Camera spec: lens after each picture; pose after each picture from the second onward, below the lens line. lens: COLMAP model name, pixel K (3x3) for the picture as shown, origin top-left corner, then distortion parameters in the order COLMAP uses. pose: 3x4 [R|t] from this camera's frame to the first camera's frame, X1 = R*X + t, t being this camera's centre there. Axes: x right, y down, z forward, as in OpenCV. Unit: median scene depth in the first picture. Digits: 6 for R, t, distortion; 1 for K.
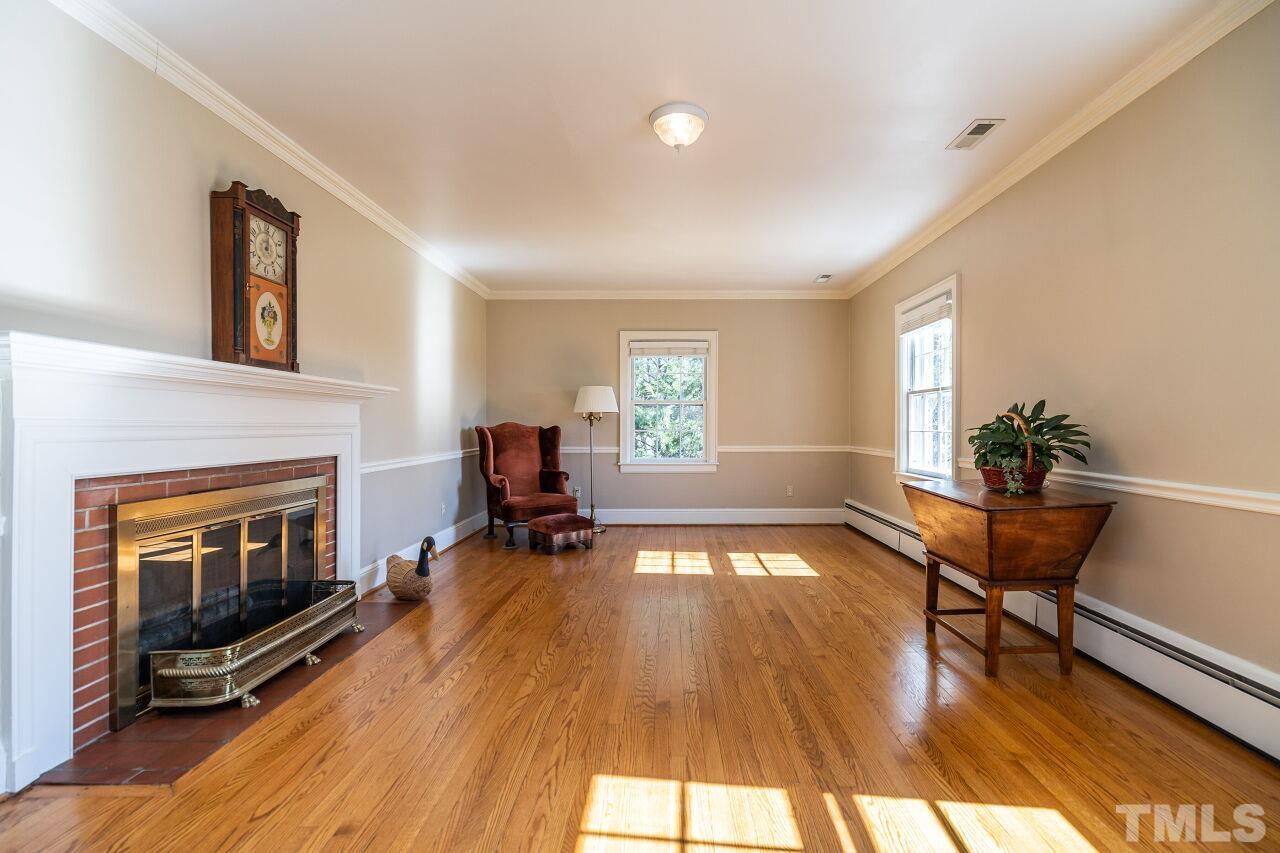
lens RADIAL K [[580.3, 0, 641.8], [0, 580.3, 432.3], [0, 0, 1]] dist [-0.010437, 0.001148]
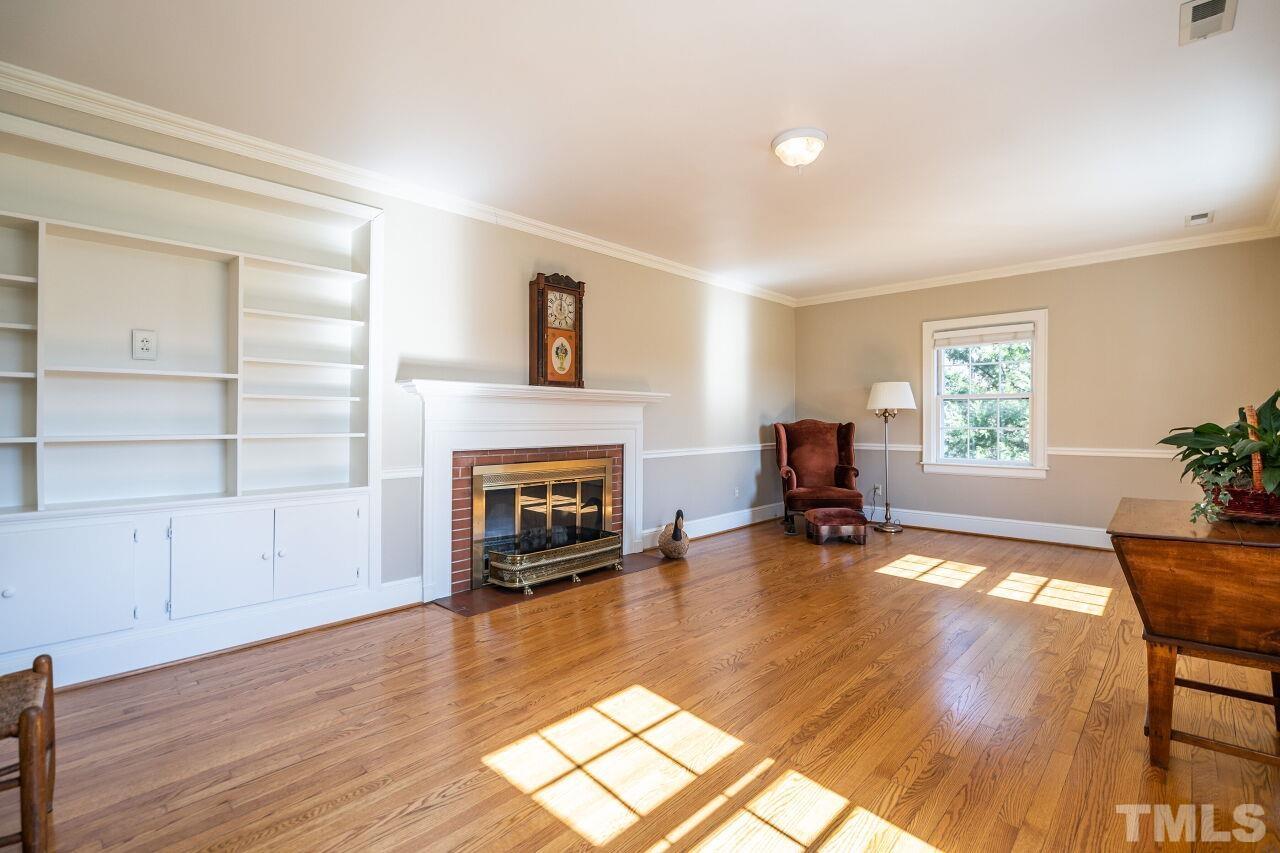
lens RADIAL K [[580.3, 0, 646.6], [0, 580.3, 419.2], [0, 0, 1]] dist [-0.010437, 0.001148]
pose [[0.732788, -0.002832, -0.680451, 0.587387], [-0.007320, 0.999901, -0.012044, -0.004482], [0.680417, 0.013806, 0.732695, 0.014423]]
